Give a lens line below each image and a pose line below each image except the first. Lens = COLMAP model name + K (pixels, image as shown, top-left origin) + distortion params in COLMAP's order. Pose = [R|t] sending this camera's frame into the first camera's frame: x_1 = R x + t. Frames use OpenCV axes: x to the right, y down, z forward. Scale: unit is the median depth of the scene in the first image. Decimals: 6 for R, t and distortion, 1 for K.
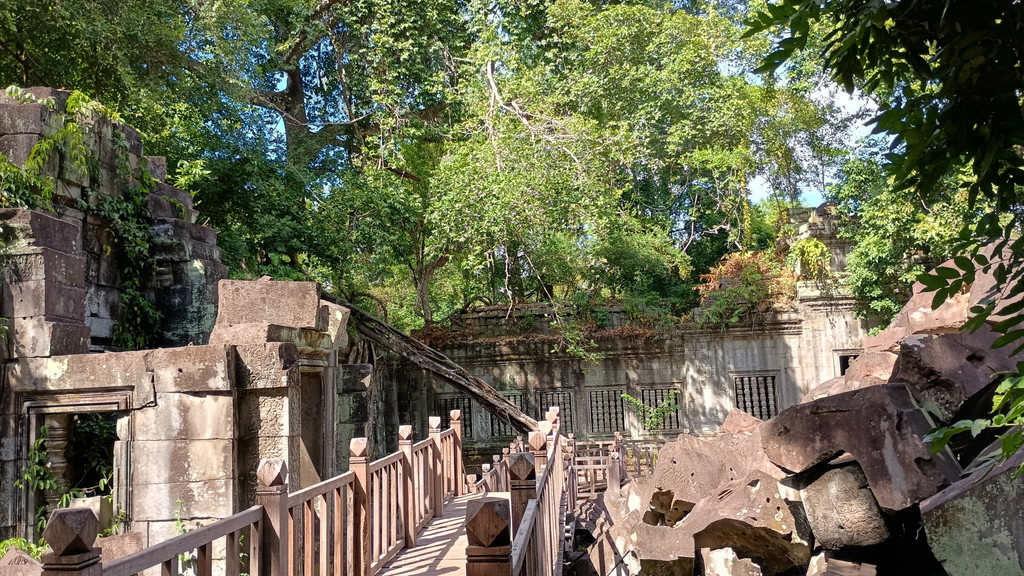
lens RADIAL K [[884.6, 0, 512.0], [0, 884.6, 288.0], [0, 0, 1]] dist [0.052951, -0.001876]
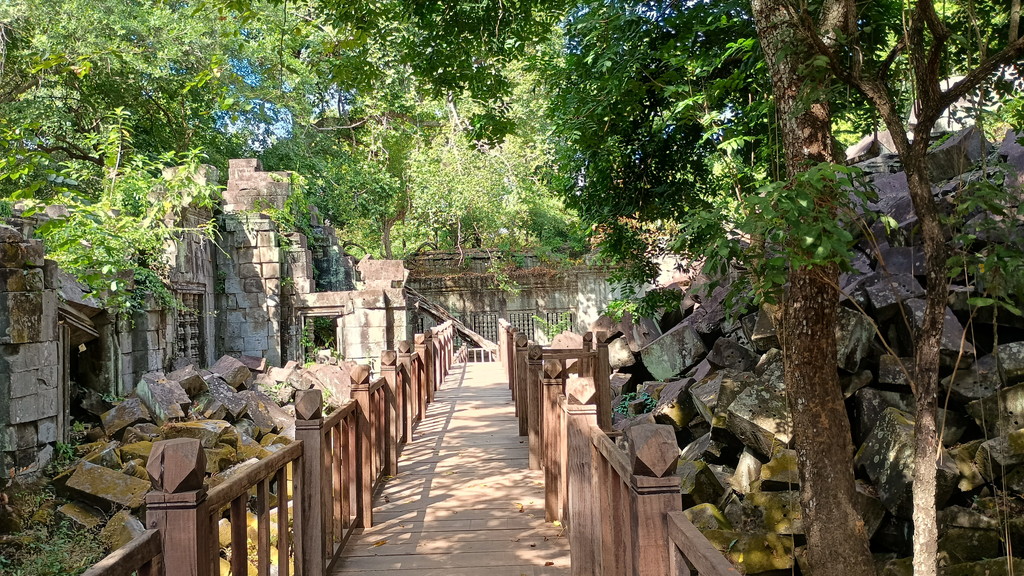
lens RADIAL K [[884.6, 0, 512.0], [0, 884.6, 288.0], [0, 0, 1]] dist [0.052951, -0.001876]
pose [[0.994517, 0.008845, 0.104196, -0.068237], [-0.017427, 0.996501, 0.081741, -0.046969], [-0.103108, -0.083108, 0.991192, -0.470688]]
